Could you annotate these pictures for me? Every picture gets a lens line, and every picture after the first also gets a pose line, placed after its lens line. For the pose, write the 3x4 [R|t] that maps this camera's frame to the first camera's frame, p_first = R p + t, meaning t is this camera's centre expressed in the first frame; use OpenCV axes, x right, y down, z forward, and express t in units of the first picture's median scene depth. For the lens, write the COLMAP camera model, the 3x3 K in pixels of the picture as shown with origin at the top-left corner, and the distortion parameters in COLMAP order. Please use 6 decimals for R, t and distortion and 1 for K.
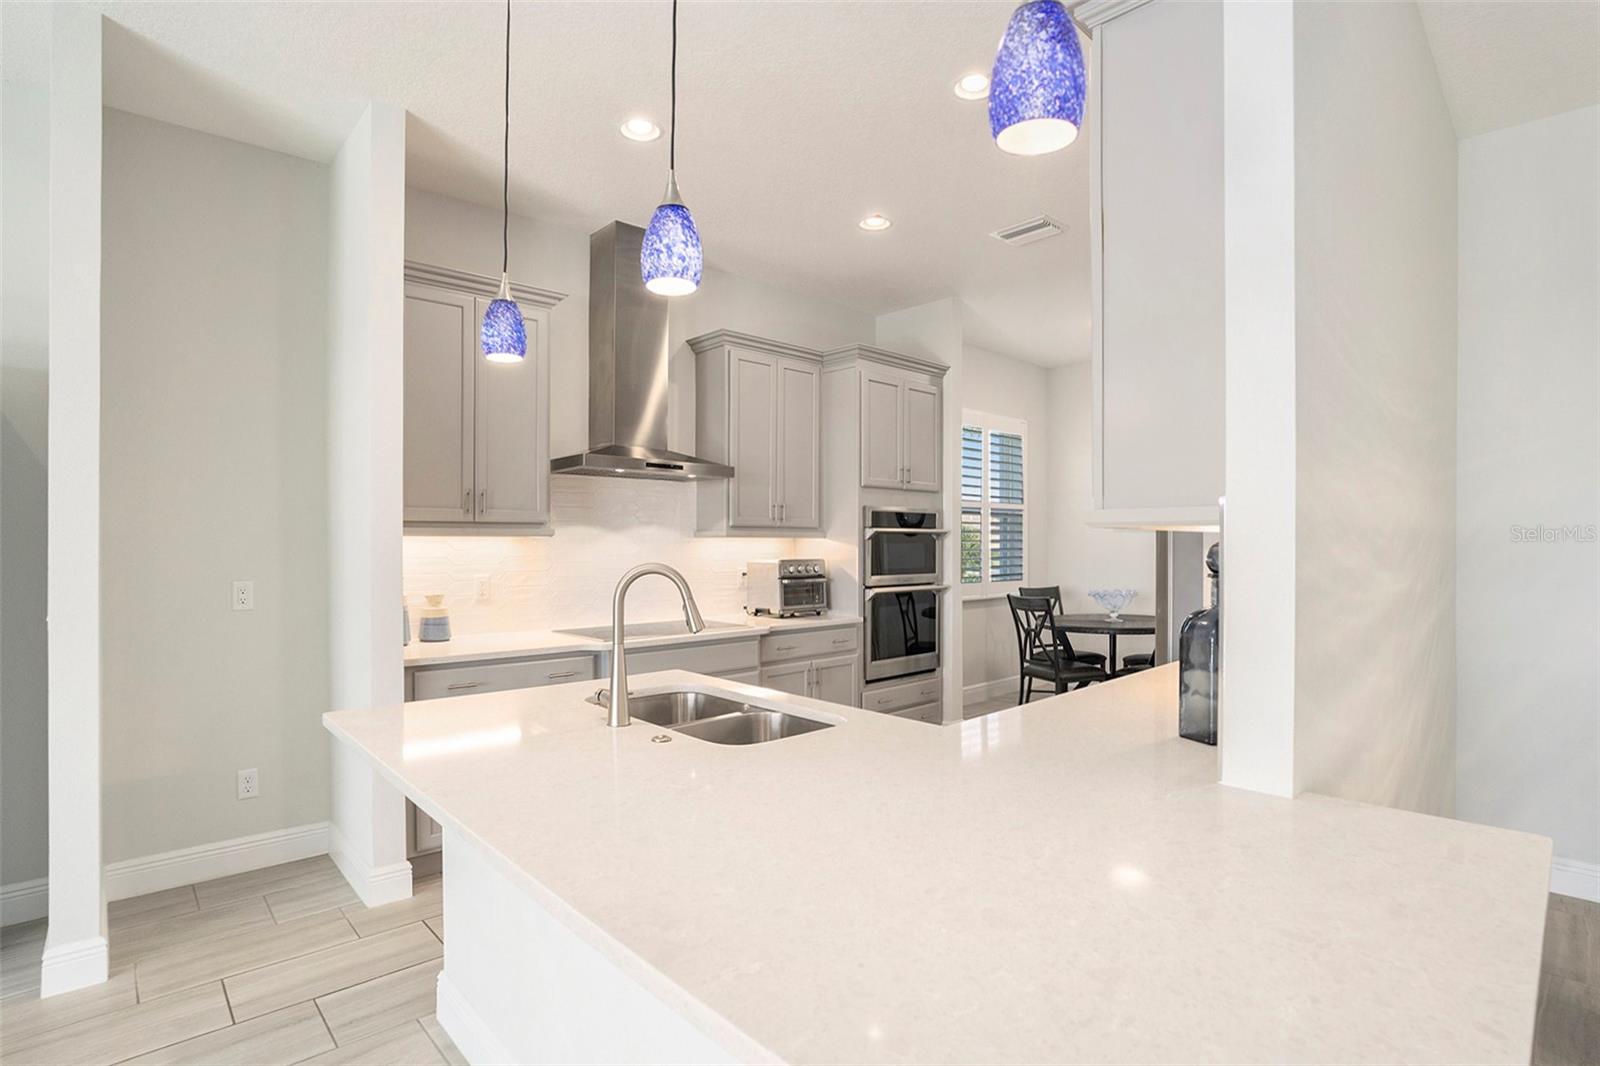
lens RADIAL K [[787.6, 0, 800.0], [0, 787.6, 533.0], [0, 0, 1]] dist [-0.000202, -0.000157]
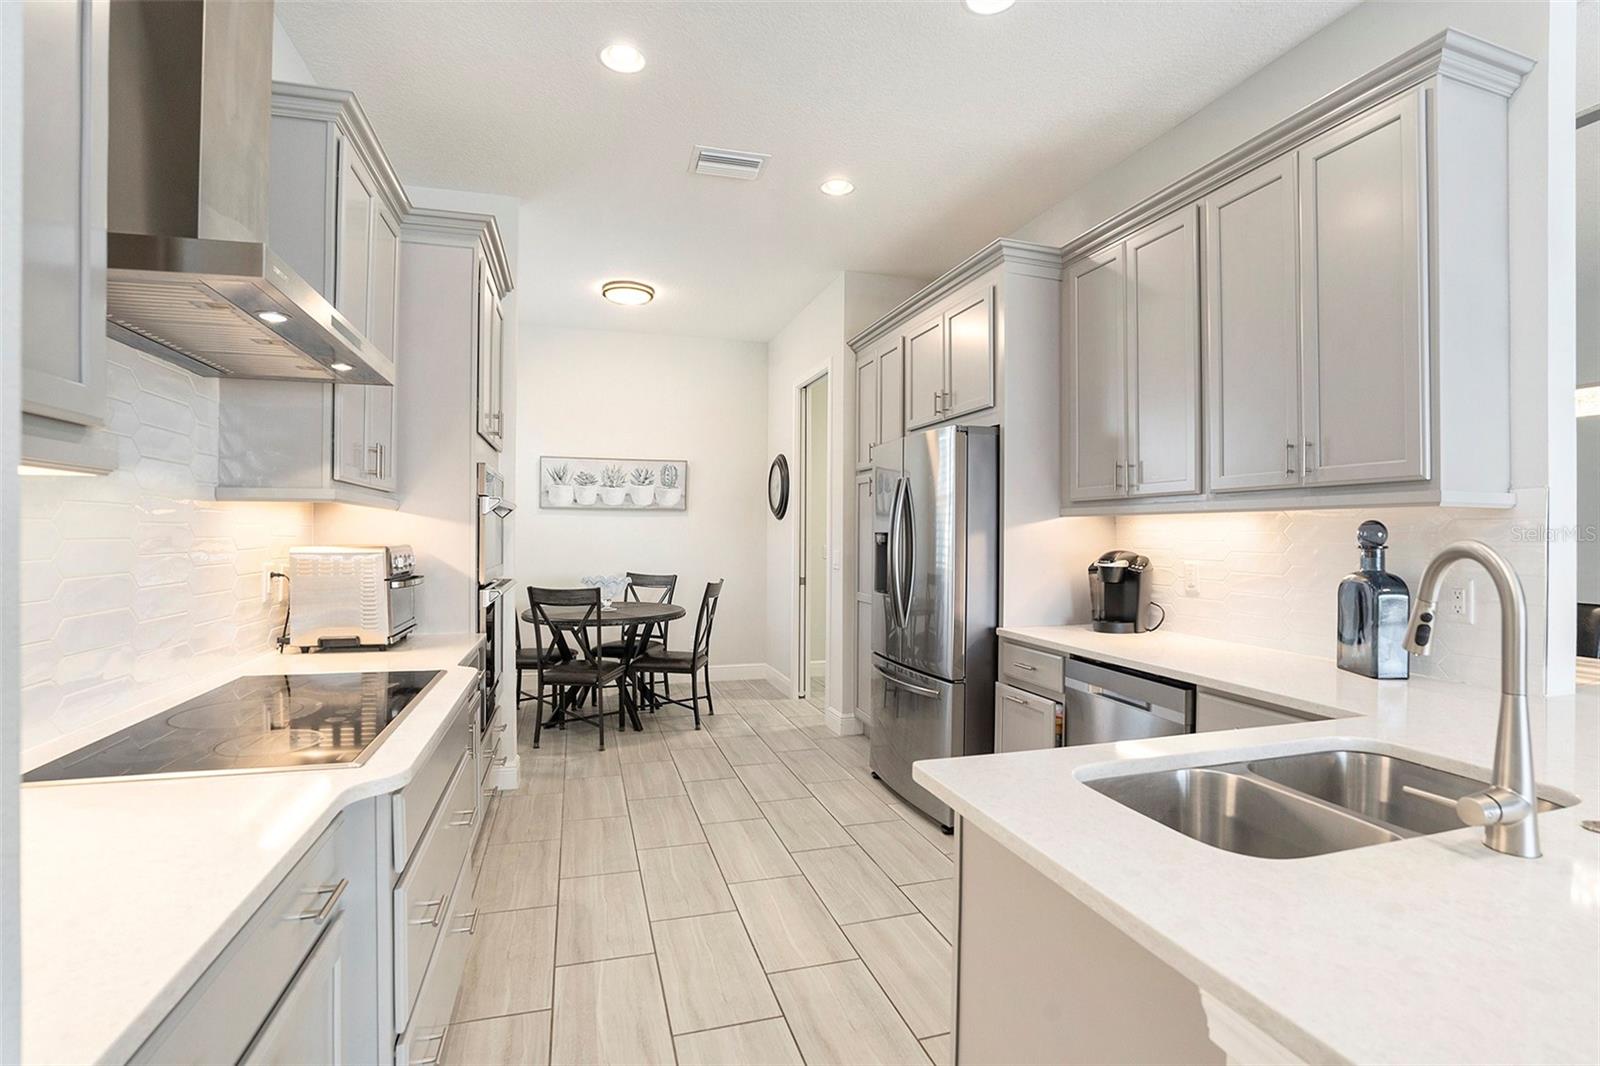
lens RADIAL K [[726.4, 0, 800.0], [0, 726.4, 533.0], [0, 0, 1]] dist [0.000373, 0.000089]
pose [[0.452729, 0.001202, 0.891647, -0.369899], [-0.014079, 0.999884, 0.005801, 0.018285], [-0.891537, -0.015179, 0.452694, 0.534250]]
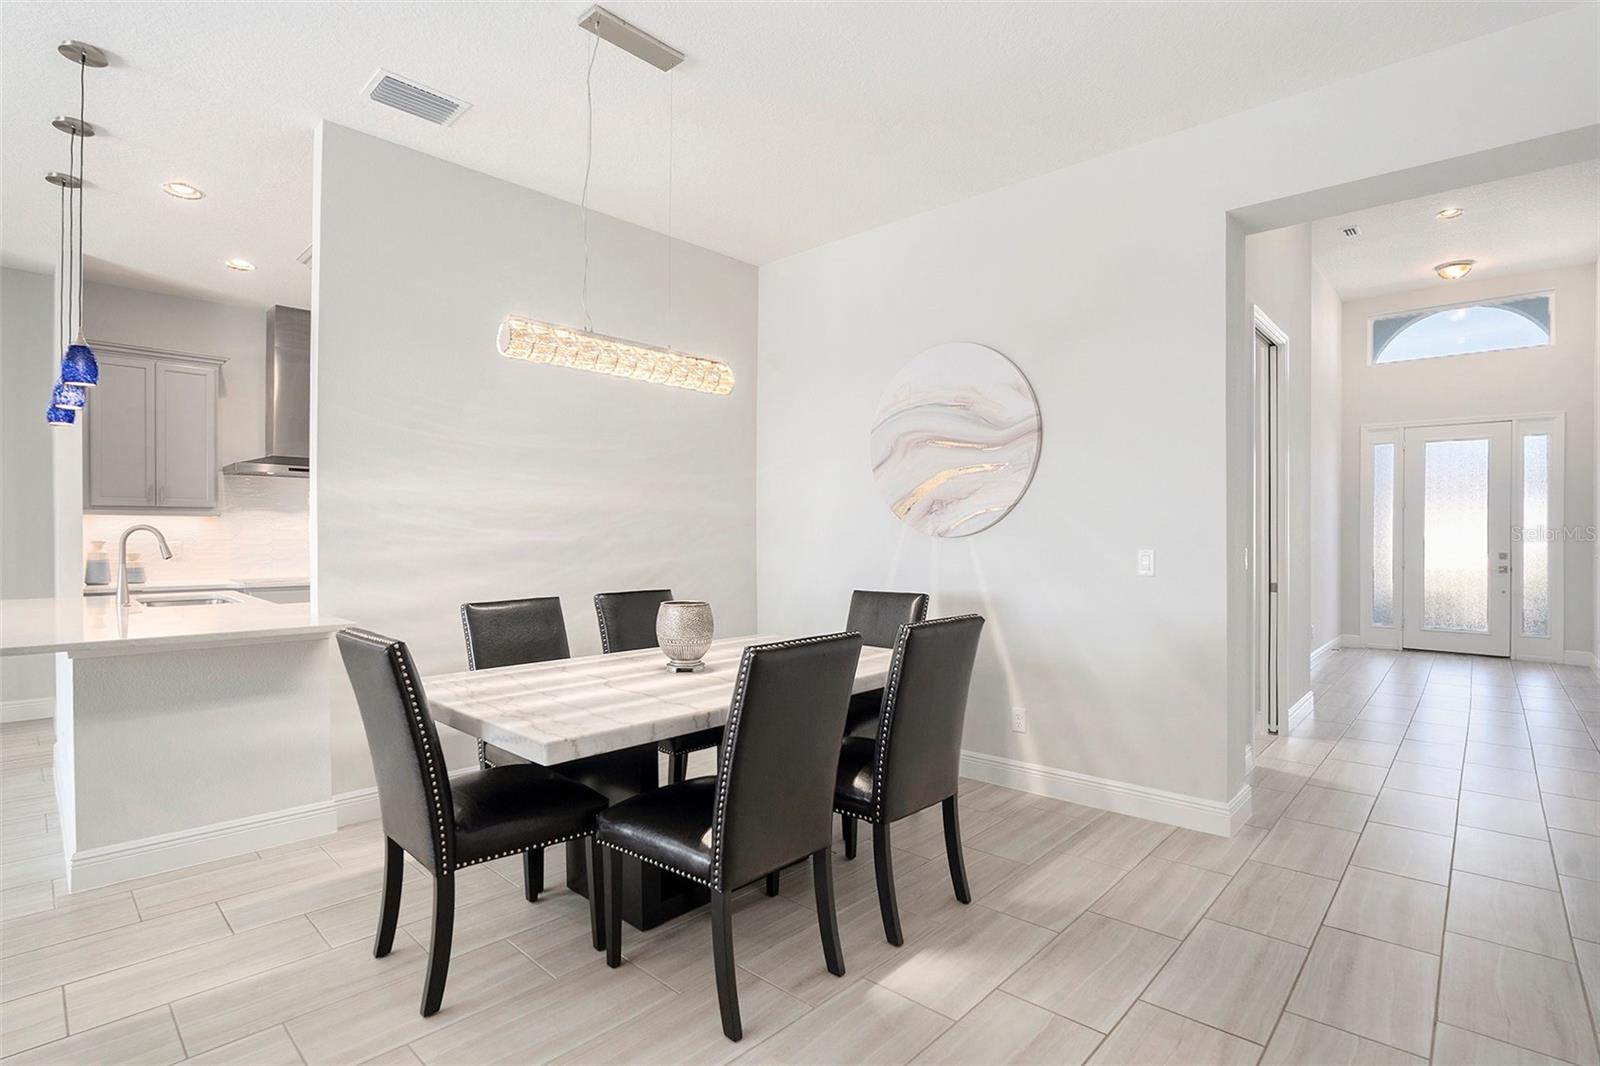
lens RADIAL K [[787.6, 0, 800.0], [0, 787.6, 533.0], [0, 0, 1]] dist [-0.000202, -0.000157]
pose [[0.997713, -0.003430, 0.067510, 0.611723], [0.002533, 0.999908, 0.013363, 0.016449], [-0.067550, -0.013161, 0.997629, -0.525501]]
